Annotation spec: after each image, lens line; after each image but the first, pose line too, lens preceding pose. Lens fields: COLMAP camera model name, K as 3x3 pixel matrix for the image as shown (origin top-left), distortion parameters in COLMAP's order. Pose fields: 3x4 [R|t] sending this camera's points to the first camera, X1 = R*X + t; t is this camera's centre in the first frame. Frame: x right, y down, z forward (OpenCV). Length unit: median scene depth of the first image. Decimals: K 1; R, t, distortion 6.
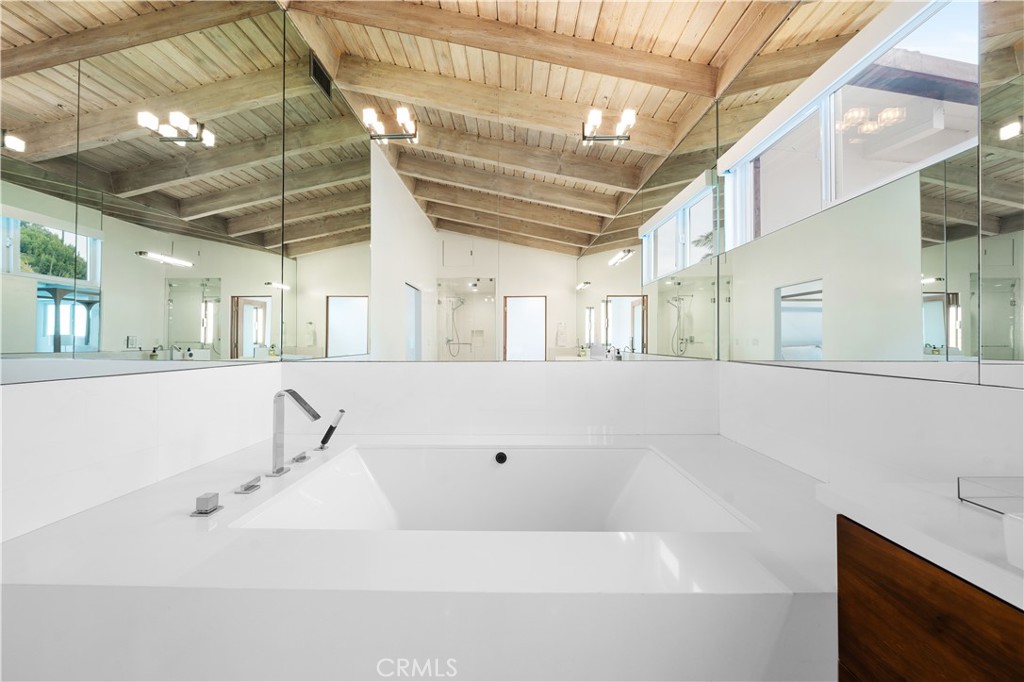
lens RADIAL K [[352.5, 0, 508.0], [0, 352.5, 339.4], [0, 0, 1]] dist [-0.000417, 0.000207]
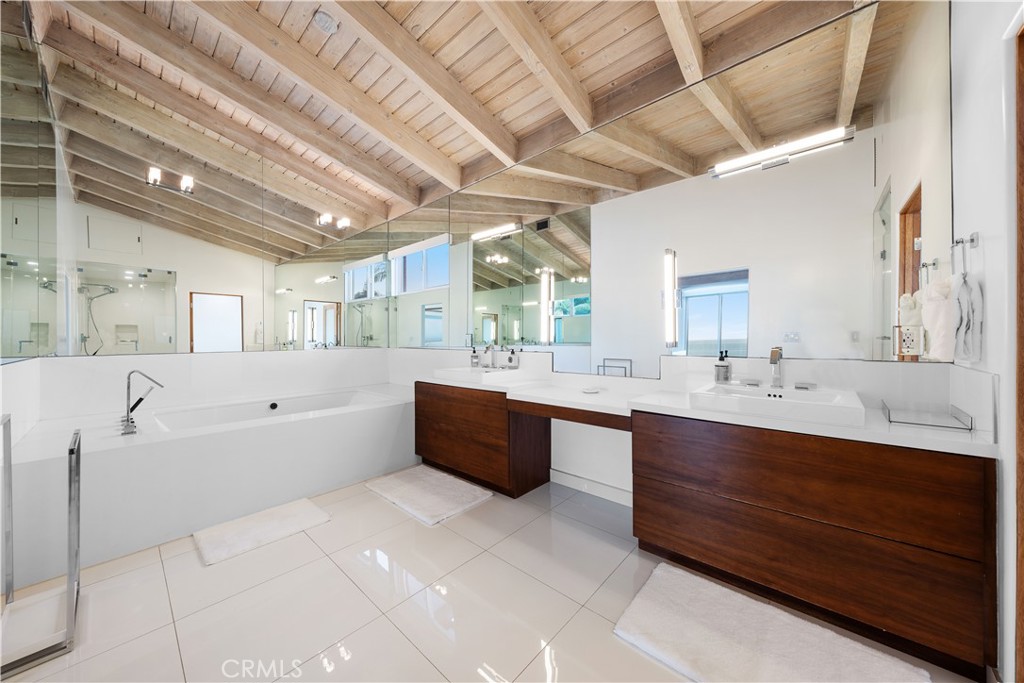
lens RADIAL K [[352.5, 0, 508.0], [0, 352.5, 339.9], [0, 0, 1]] dist [-0.000417, 0.000207]
pose [[0.651118, -0.003701, 0.758968, -0.311262], [-0.003362, 0.999964, 0.007760, -0.001902], [-0.758969, -0.007604, 0.651082, -0.529800]]
